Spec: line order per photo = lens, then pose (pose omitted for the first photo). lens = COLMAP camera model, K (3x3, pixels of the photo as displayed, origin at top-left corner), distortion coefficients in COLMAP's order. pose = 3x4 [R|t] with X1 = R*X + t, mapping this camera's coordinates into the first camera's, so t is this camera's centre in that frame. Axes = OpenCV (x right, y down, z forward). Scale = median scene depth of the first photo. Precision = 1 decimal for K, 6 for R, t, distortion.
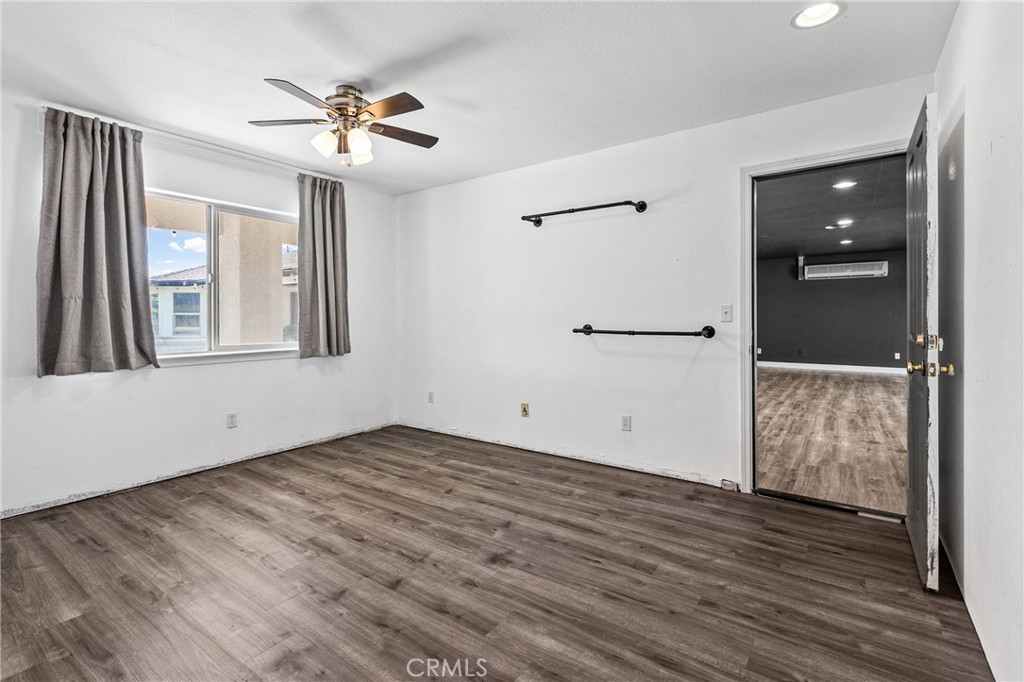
lens RADIAL K [[470.4, 0, 508.1], [0, 470.4, 327.0], [0, 0, 1]] dist [0.001767, -0.000247]
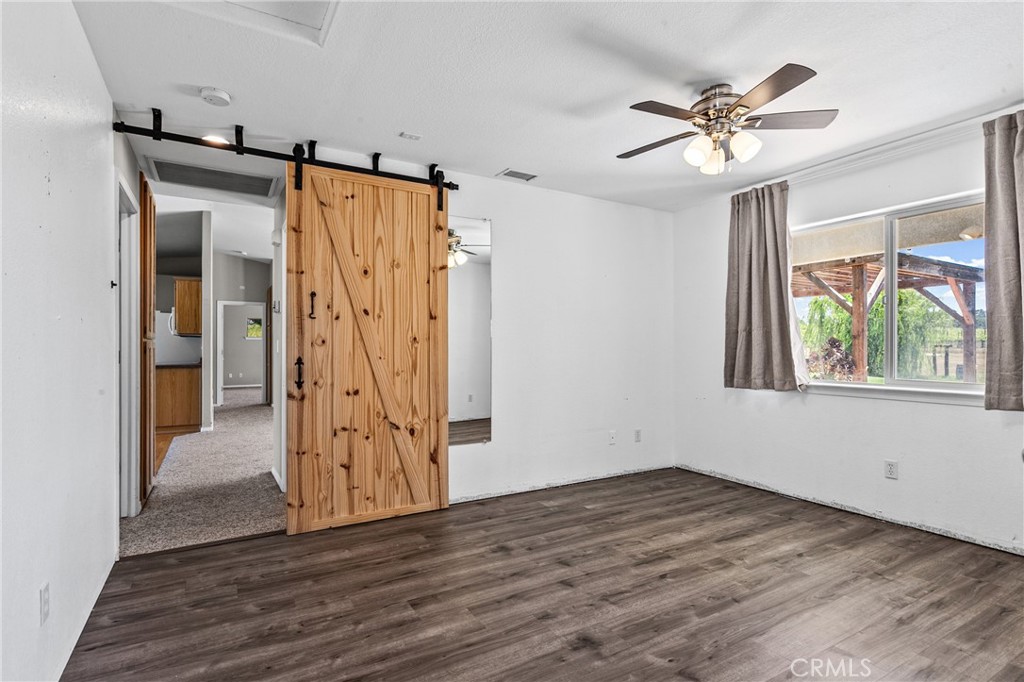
lens RADIAL K [[532.9, 0, 512.0], [0, 532.9, 341.0], [0, 0, 1]] dist [0.001264, -0.000207]
pose [[-0.418693, -0.005708, -0.908110, 0.743120], [-0.015708, 0.999876, 0.000957, -0.023693], [0.907992, 0.014665, -0.418731, 1.075176]]
